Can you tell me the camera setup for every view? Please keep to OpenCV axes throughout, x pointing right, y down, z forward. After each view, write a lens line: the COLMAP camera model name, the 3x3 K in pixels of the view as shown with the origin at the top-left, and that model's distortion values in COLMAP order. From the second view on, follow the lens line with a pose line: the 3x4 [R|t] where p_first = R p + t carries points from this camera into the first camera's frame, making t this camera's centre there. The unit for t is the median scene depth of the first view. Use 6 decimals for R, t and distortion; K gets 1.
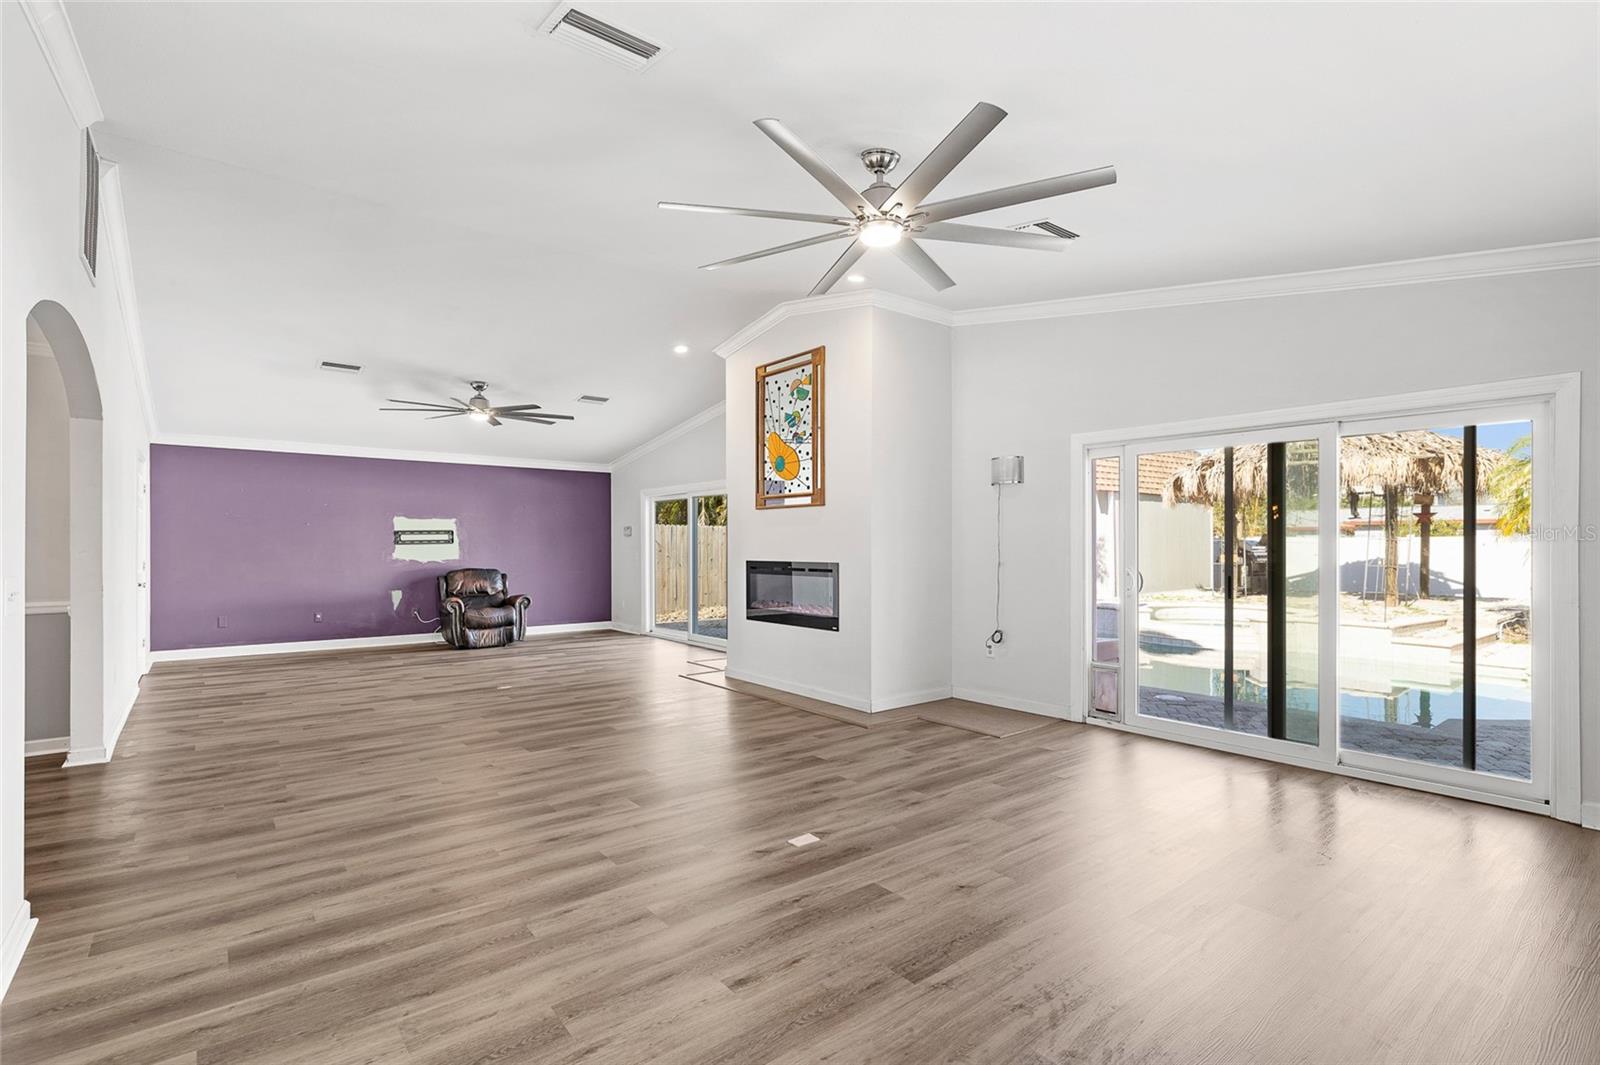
lens RADIAL K [[759.7, 0, 800.8], [0, 759.7, 538.8], [0, 0, 1]] dist [-0.005932, -0.000355]
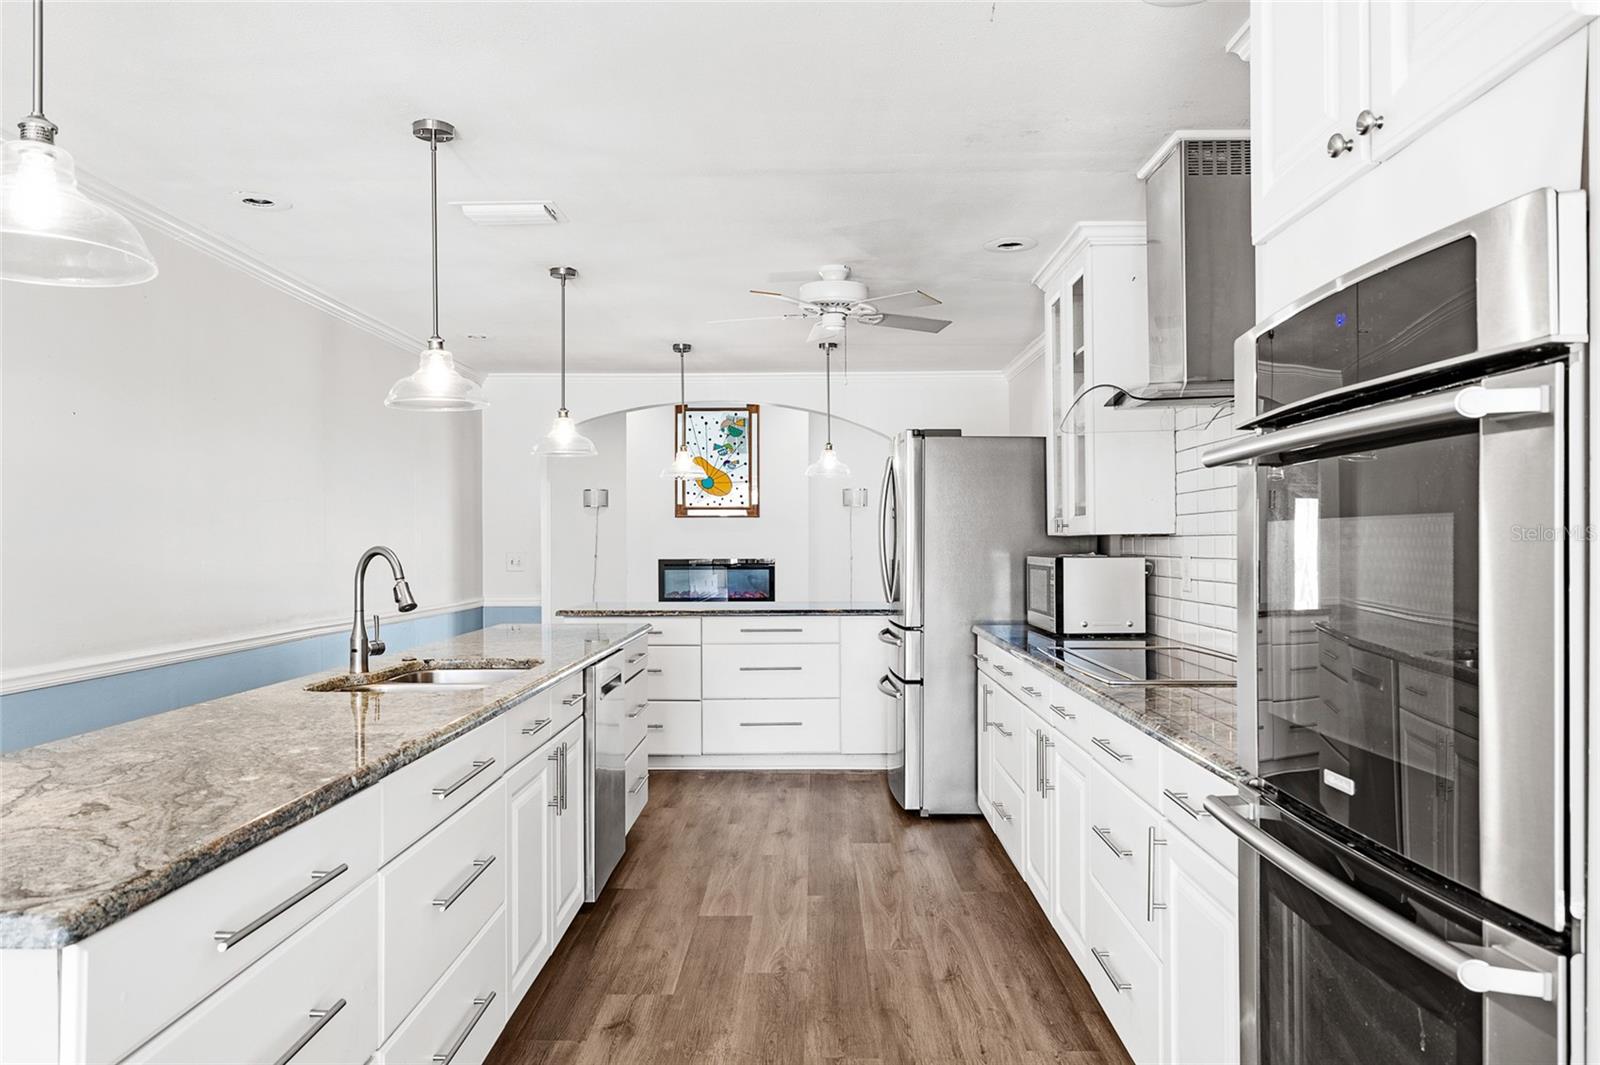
lens RADIAL K [[1116.3, 0, 794.1], [0, 1116.3, 529.9], [0, 0, 1]] dist [-0.000935, 0.005876]
pose [[0.642942, 0.001902, 0.765913, -1.408043], [0.000563, 0.999995, -0.002956, -0.013684], [-0.765915, 0.002332, 0.642938, -0.325692]]
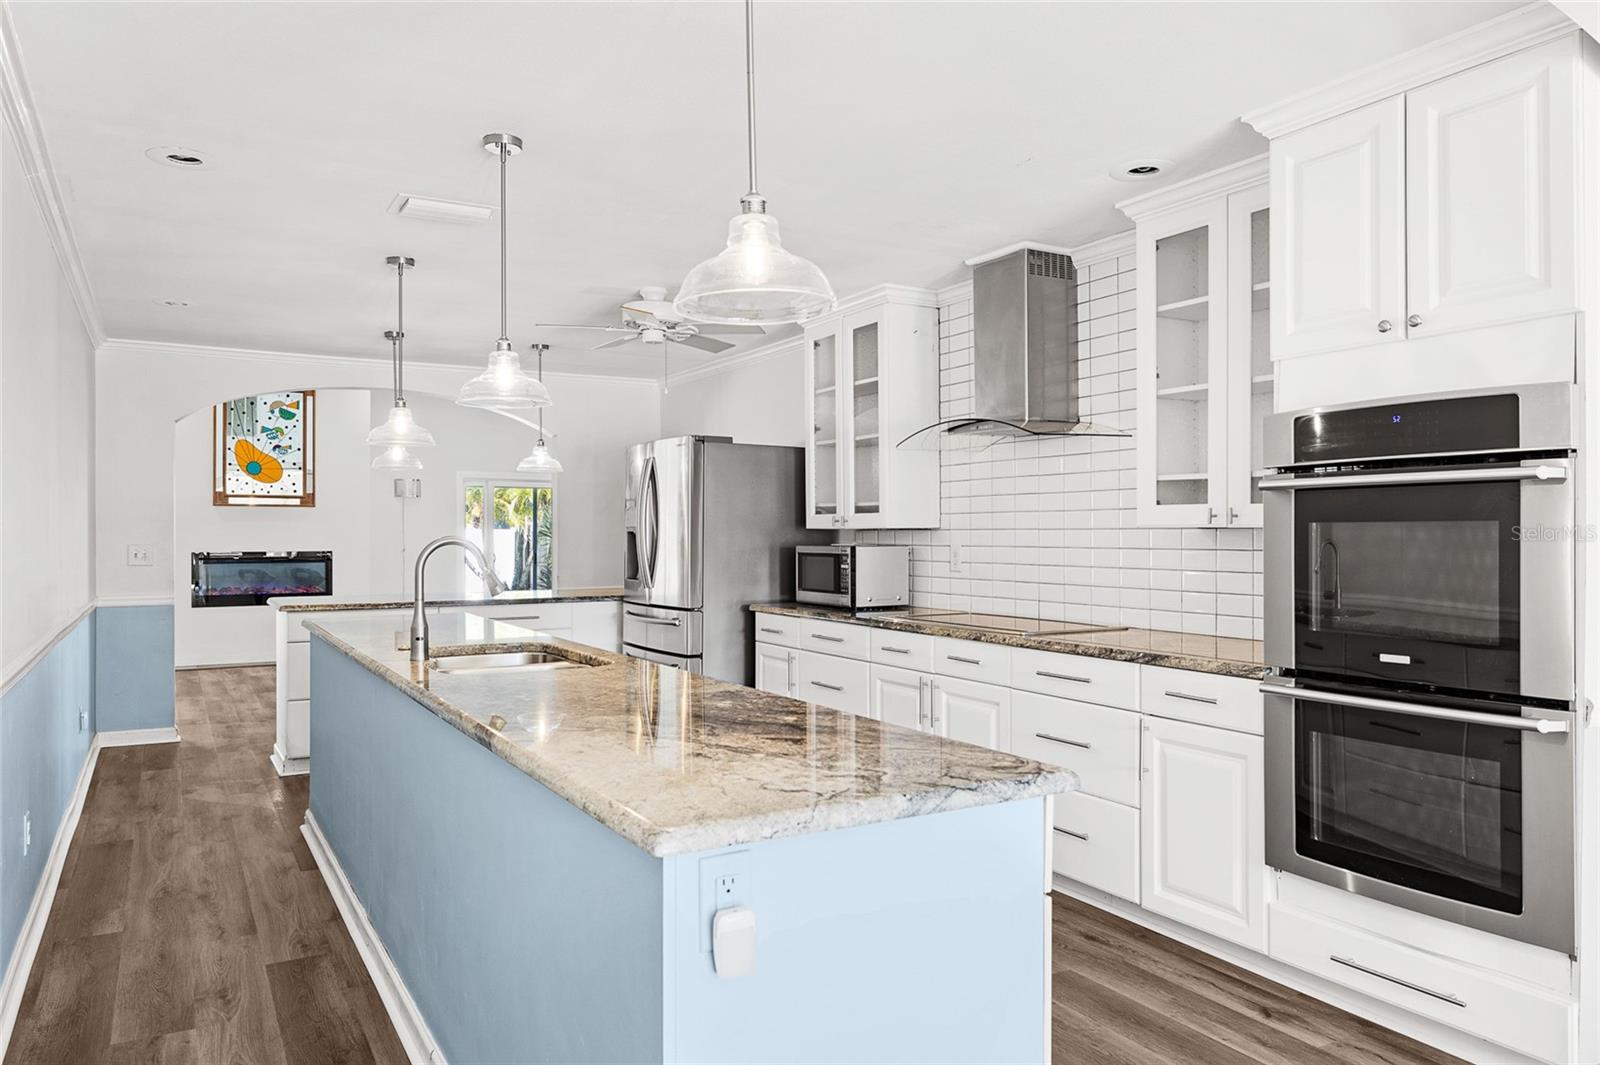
lens RADIAL K [[1116.3, 0, 798.1], [0, 1116.3, 526.4], [0, 0, 1]] dist [-0.000935, 0.005876]
pose [[0.149550, 0.001627, 0.988753, -1.642887], [-0.006065, 0.999981, -0.000728, -0.013180], [-0.988736, -0.005887, 0.149557, -0.086885]]
